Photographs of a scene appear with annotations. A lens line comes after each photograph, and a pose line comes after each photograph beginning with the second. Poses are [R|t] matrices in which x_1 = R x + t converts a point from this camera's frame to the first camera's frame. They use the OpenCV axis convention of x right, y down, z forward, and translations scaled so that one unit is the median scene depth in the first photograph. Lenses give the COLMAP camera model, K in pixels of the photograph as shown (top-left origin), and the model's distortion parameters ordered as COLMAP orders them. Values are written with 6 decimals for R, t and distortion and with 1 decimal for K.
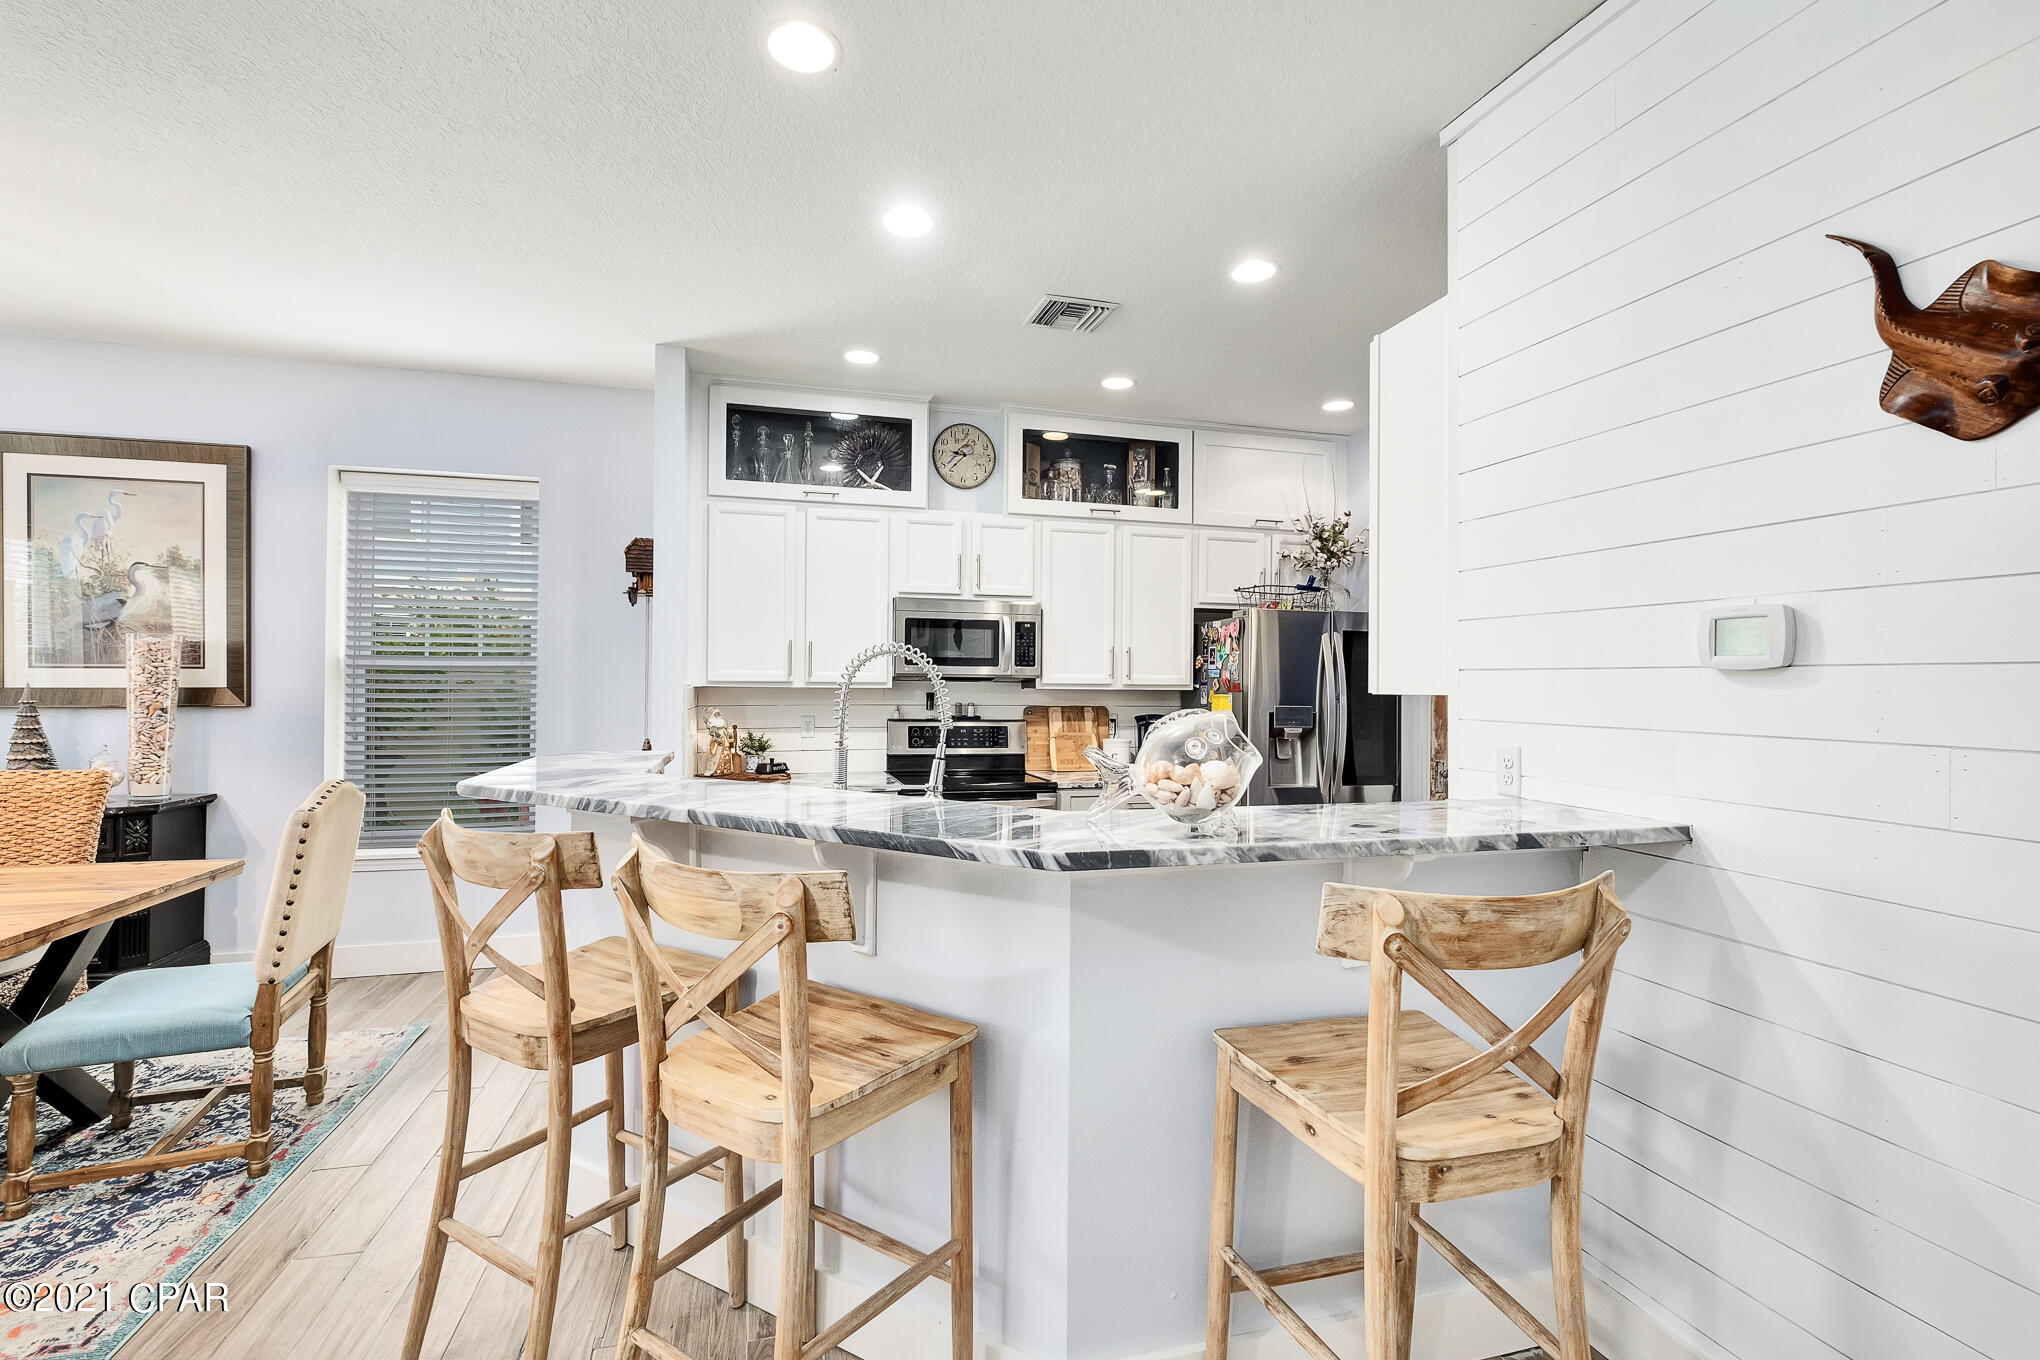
lens RADIAL K [[893.3, 0, 1016.1], [0, 893.3, 678.9], [0, 0, 1]] dist [-0.003734, -0.000948]
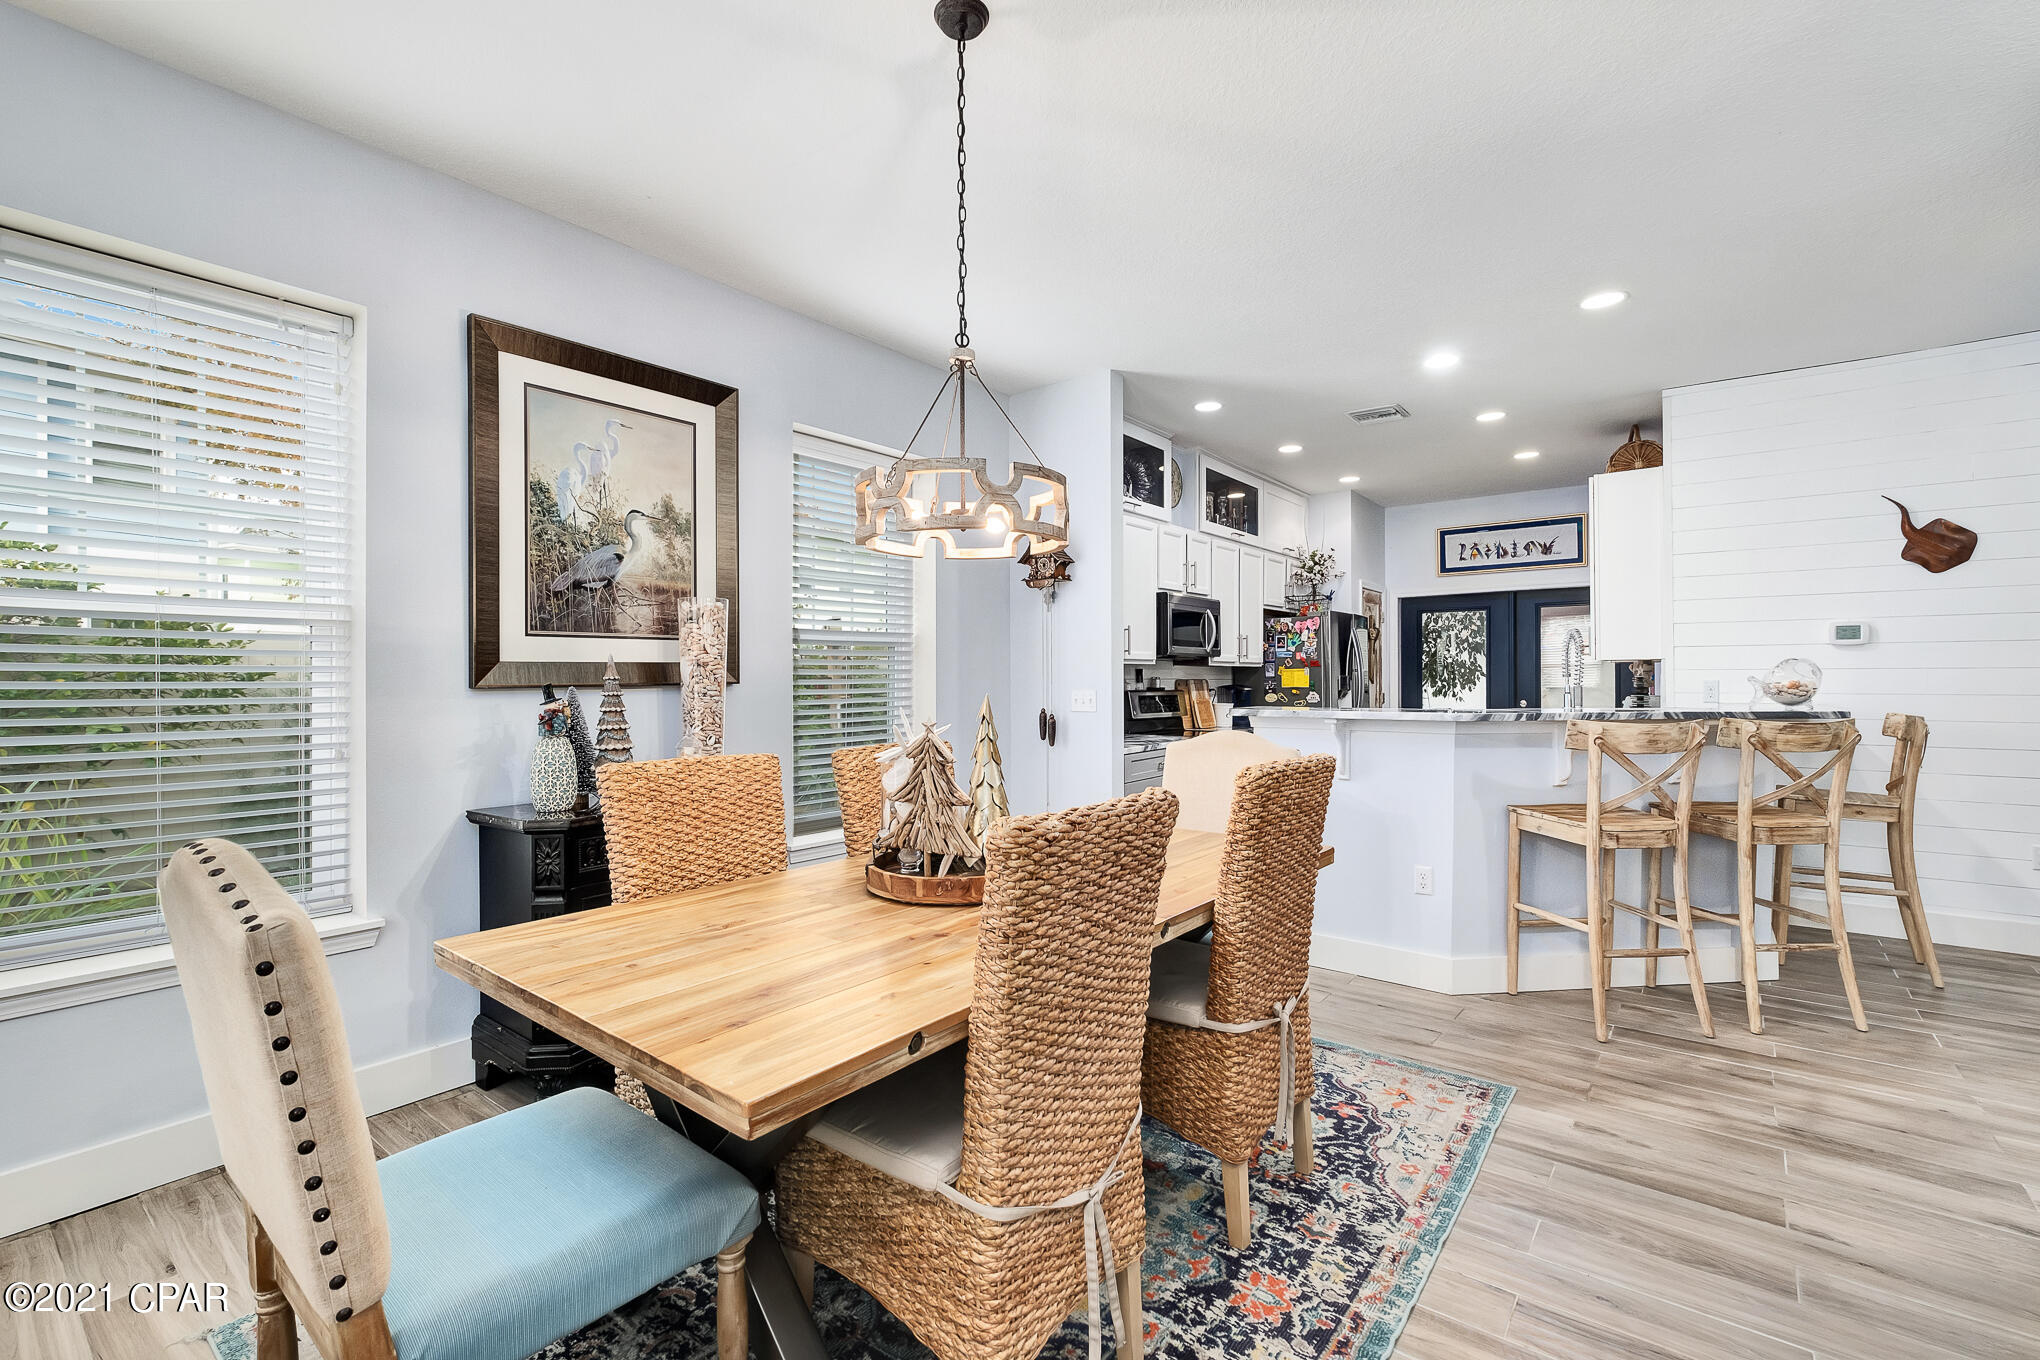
lens RADIAL K [[893.3, 0, 1014.5], [0, 893.3, 676.4], [0, 0, 1]] dist [-0.003734, -0.000948]
pose [[0.808508, -0.009551, 0.588408, -1.008673], [0.007821, 0.999954, 0.005484, 0.018249], [-0.588434, 0.000168, 0.808545, 0.101955]]
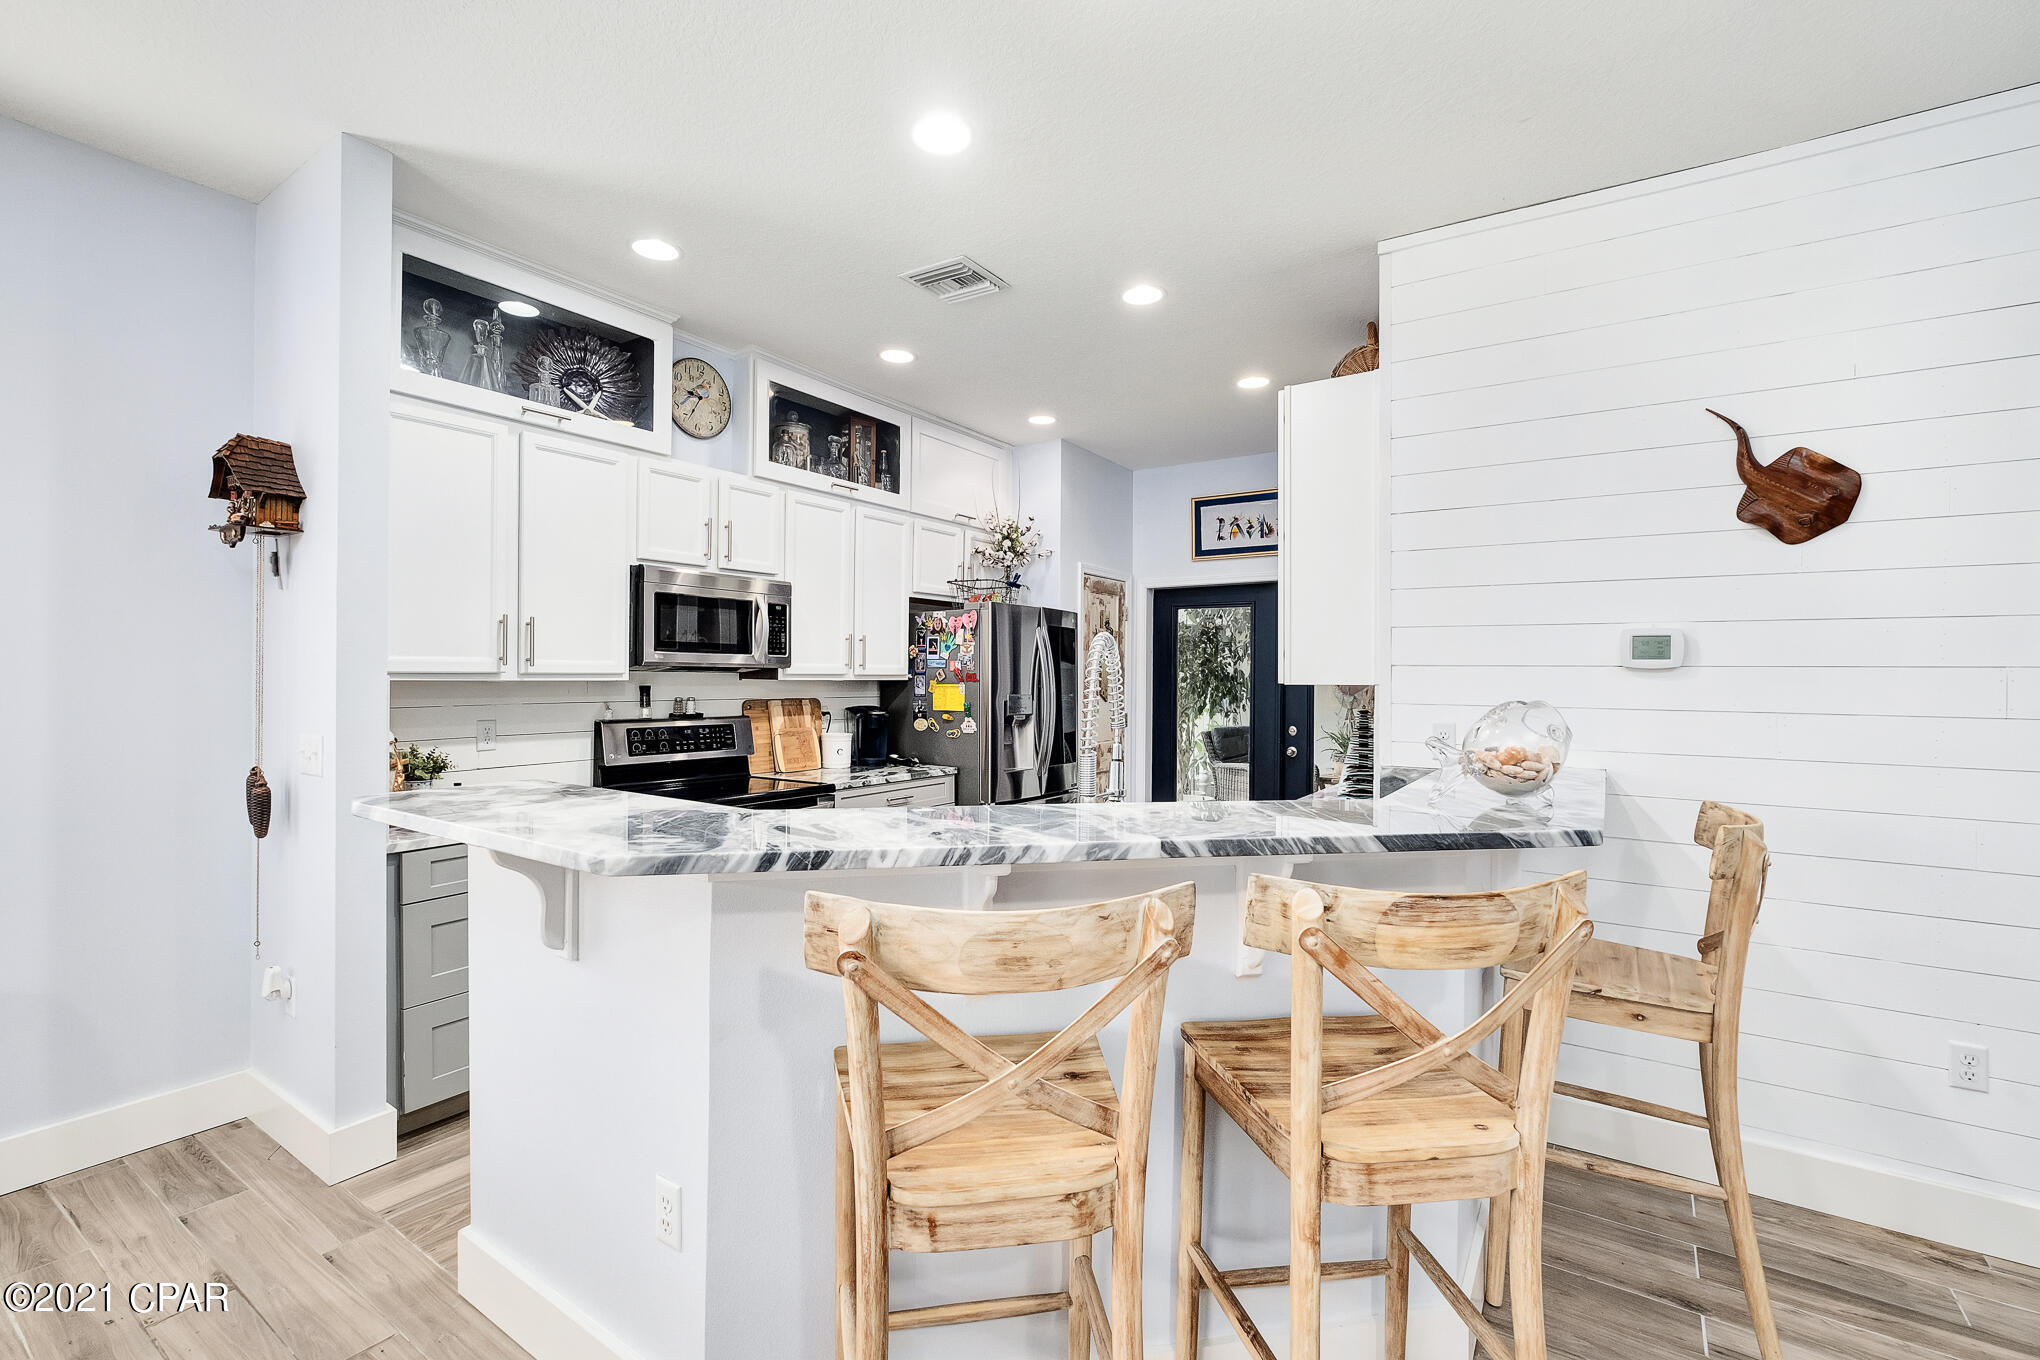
lens RADIAL K [[893.3, 0, 1020.4], [0, 893.3, 671.3], [0, 0, 1]] dist [-0.003734, -0.000948]
pose [[0.759773, -0.000943, 0.650188, -0.374438], [-0.003784, 0.999976, 0.005872, -0.003614], [-0.650177, -0.006922, 0.759751, 0.182233]]
